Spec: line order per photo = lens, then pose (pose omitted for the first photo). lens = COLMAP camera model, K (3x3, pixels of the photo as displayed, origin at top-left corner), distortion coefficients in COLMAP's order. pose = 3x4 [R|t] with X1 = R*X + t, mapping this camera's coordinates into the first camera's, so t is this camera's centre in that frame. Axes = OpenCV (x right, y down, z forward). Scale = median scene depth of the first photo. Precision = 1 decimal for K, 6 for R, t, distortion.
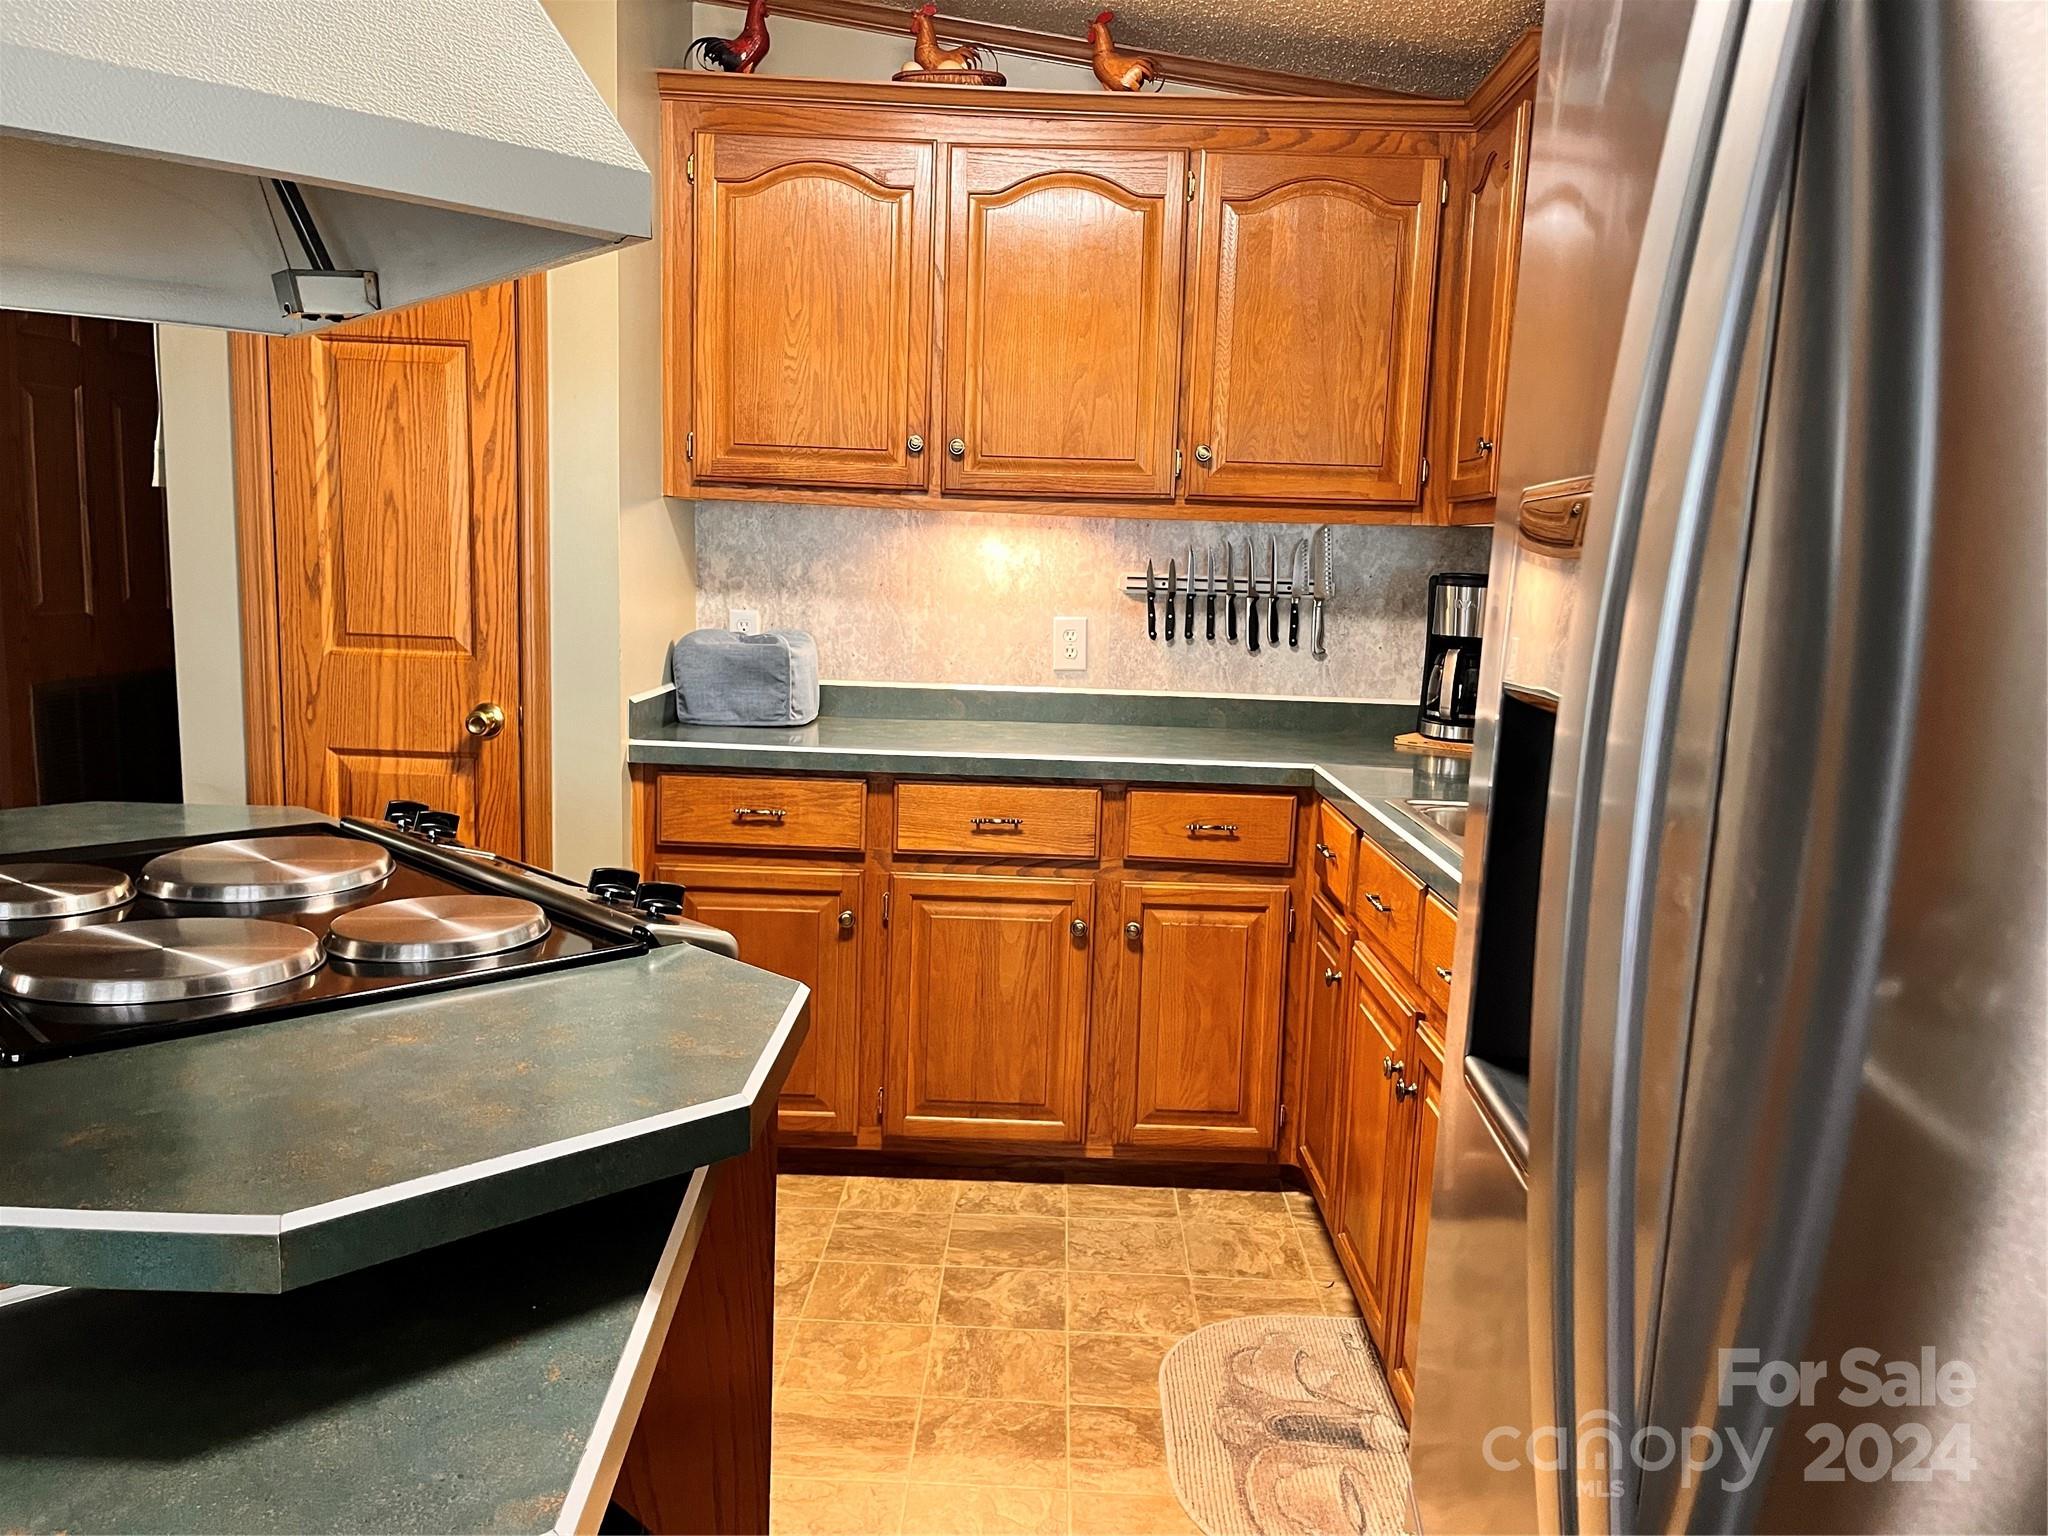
lens RADIAL K [[1527.5, 0, 1029.9], [0, 1527.5, 767.5], [0, 0, 1]] dist [0.075225, -0.112244]
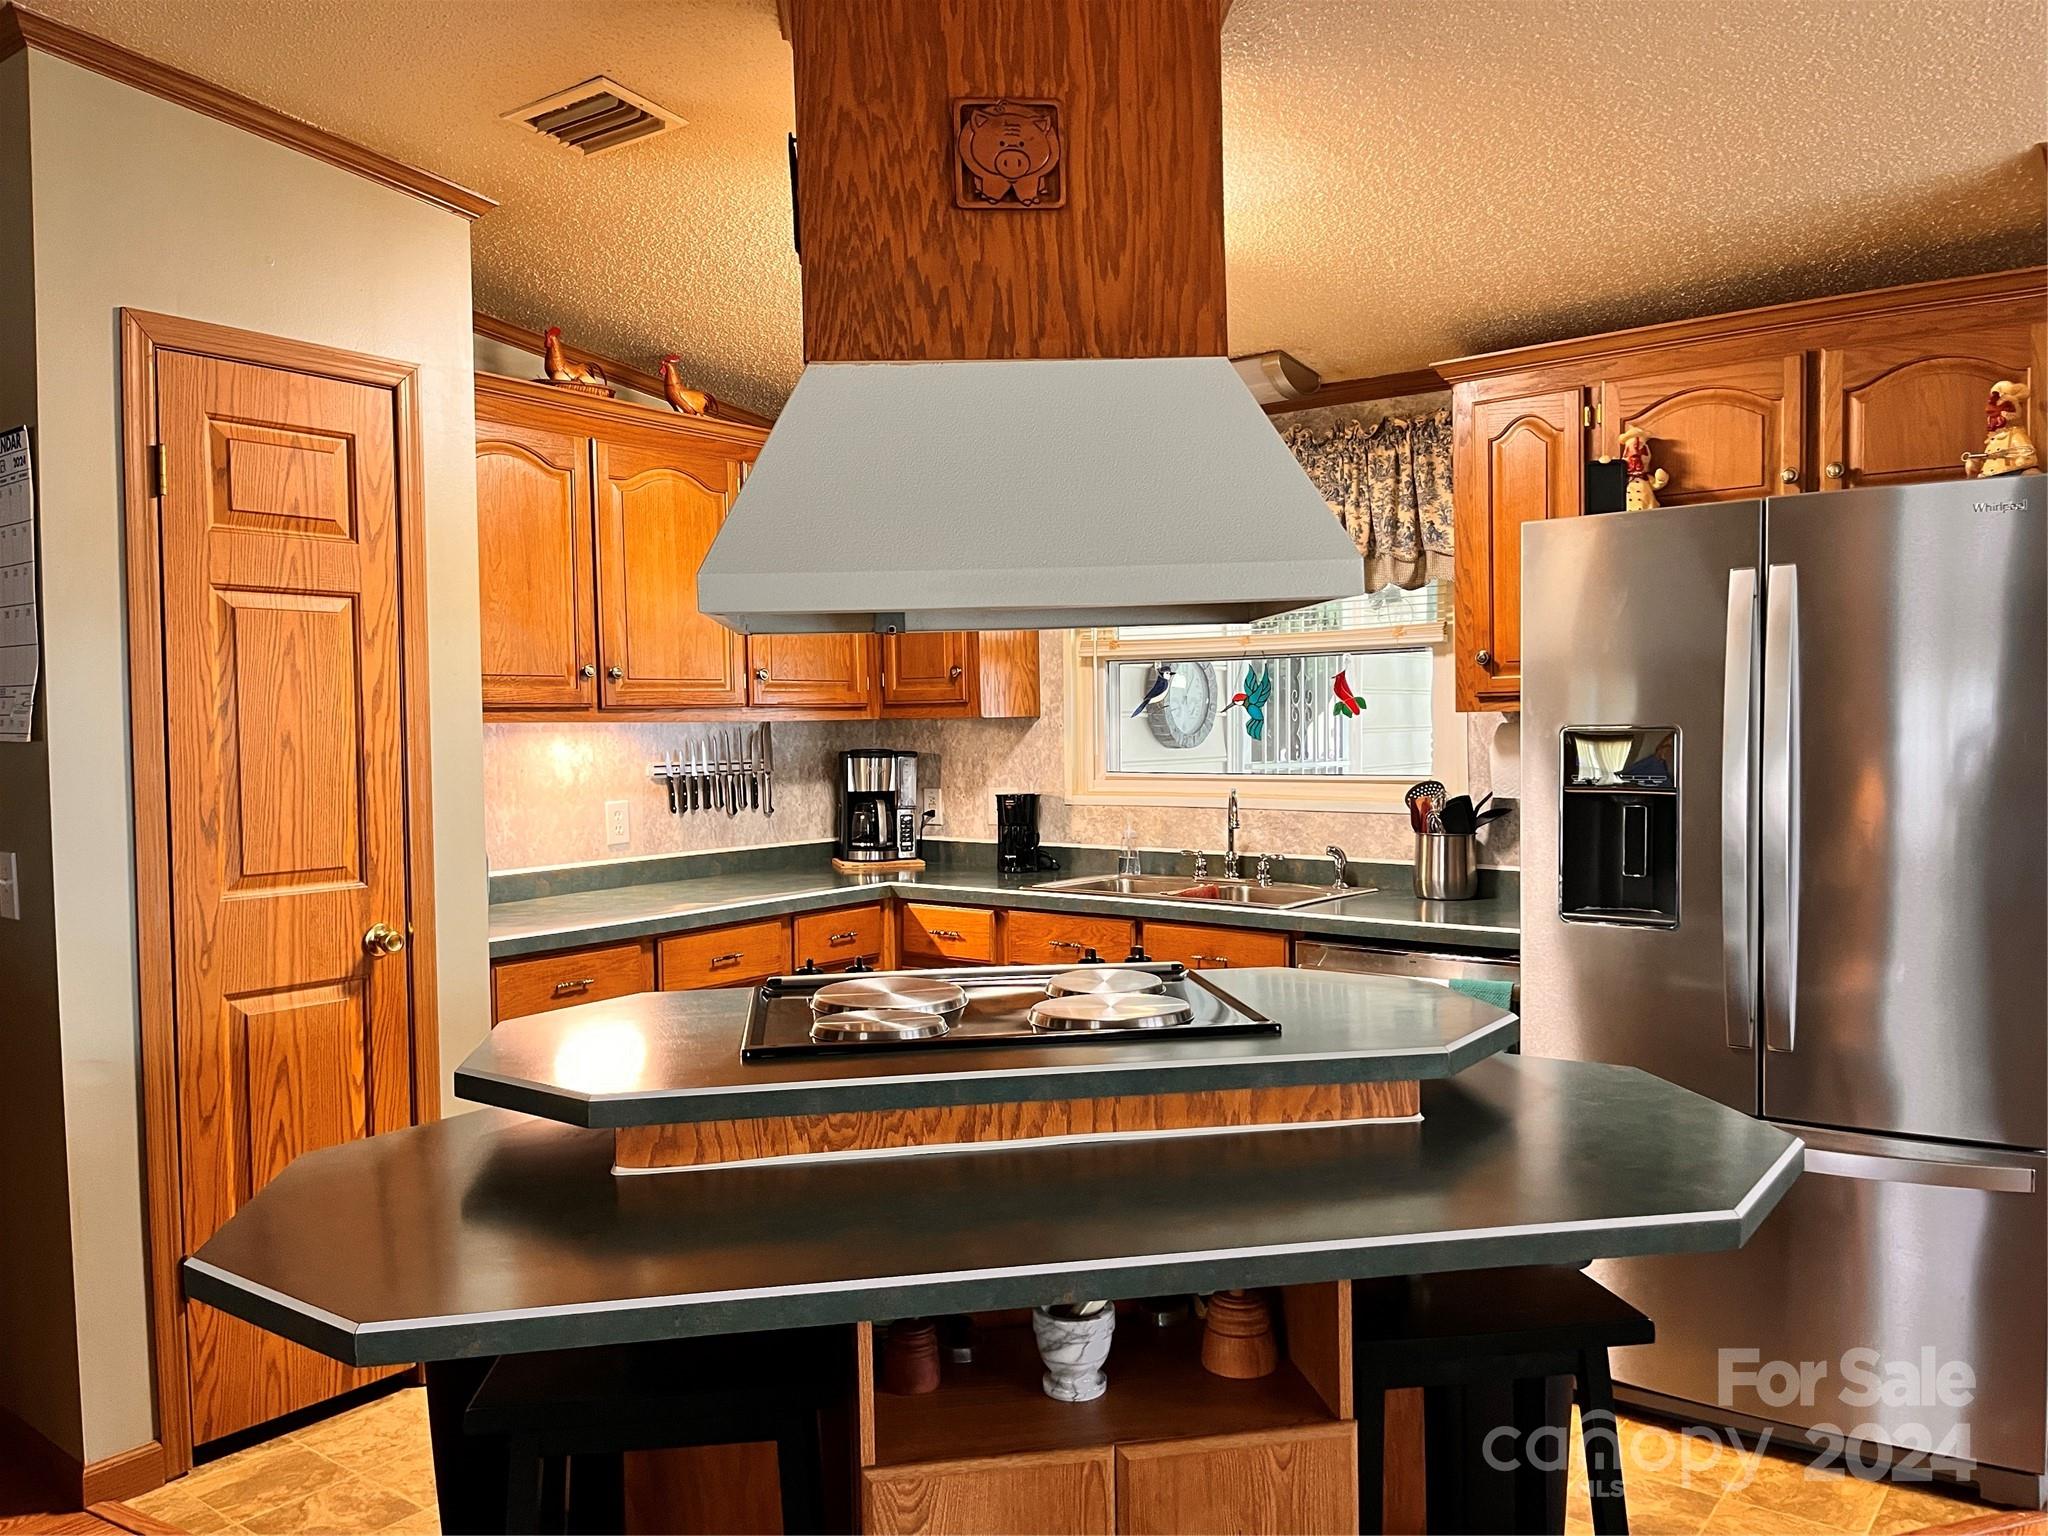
lens RADIAL K [[1527.5, 0, 1029.9], [0, 1527.5, 767.5], [0, 0, 1]] dist [0.075225, -0.112244]
pose [[0.593862, -0.067136, 0.801761, -0.856919], [0.142056, 0.989606, -0.022356, -0.056332], [-0.791927, 0.127171, 0.597226, -0.007190]]
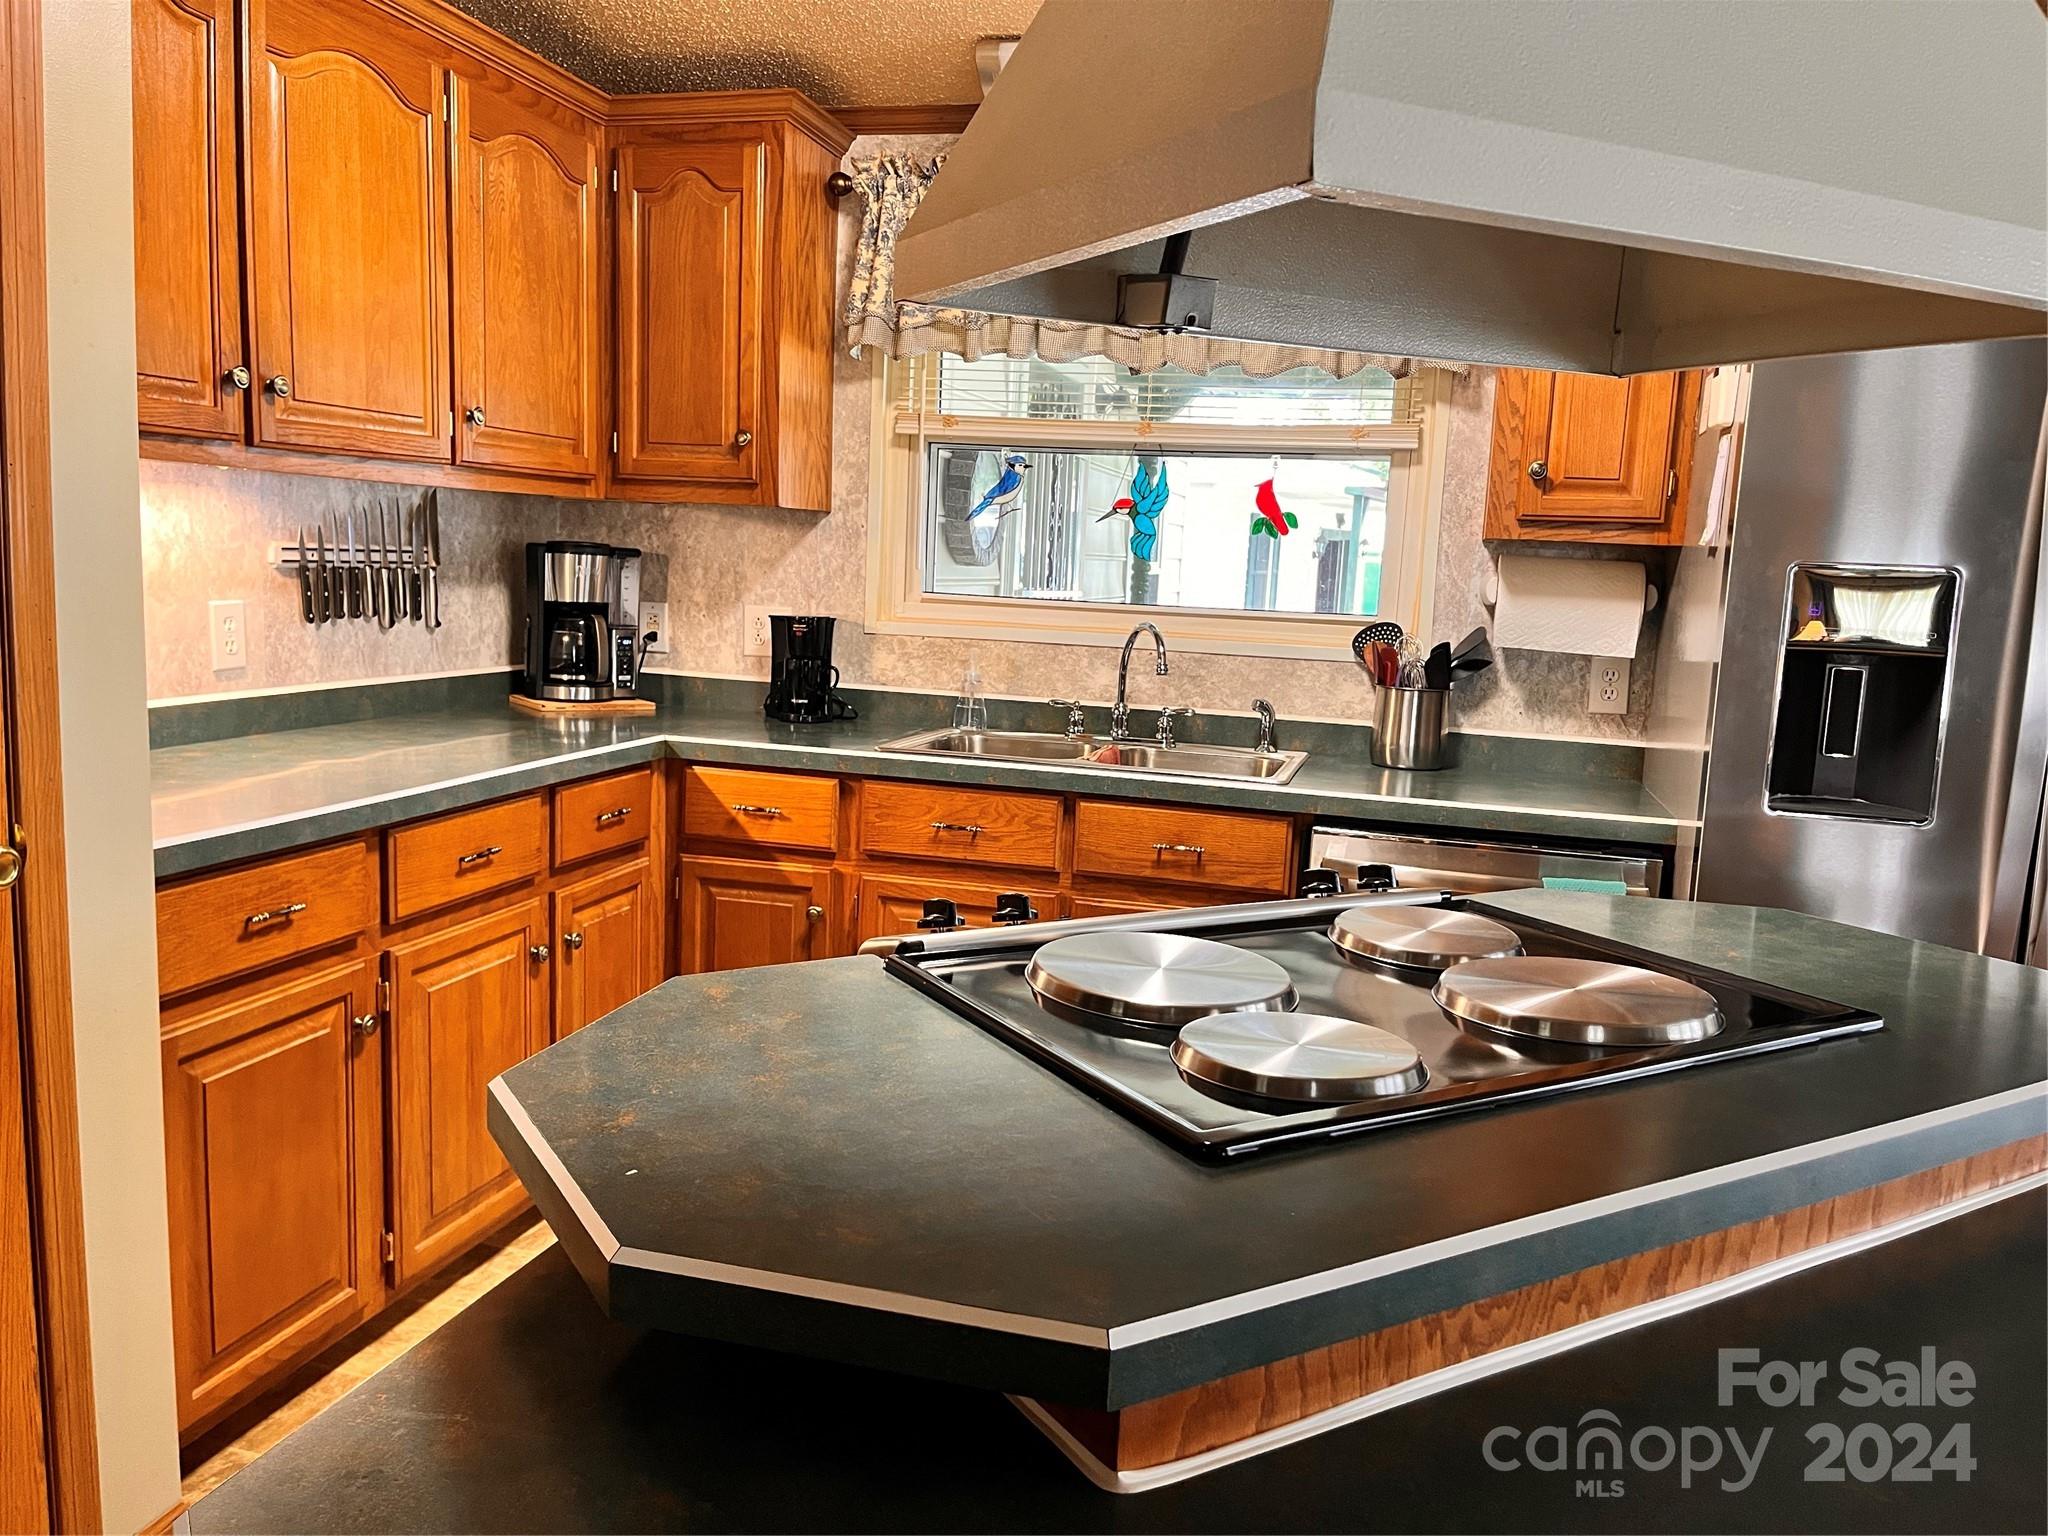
lens RADIAL K [[1545.1, 0, 1024.0], [0, 1545.1, 768.0], [0, 0, 1]] dist [0.014547, 0.001833]
pose [[0.250756, -0.155152, 0.955536, -0.709560], [0.092733, 0.986383, 0.135825, -0.094107], [-0.963599, 0.054551, 0.261729, 0.460071]]
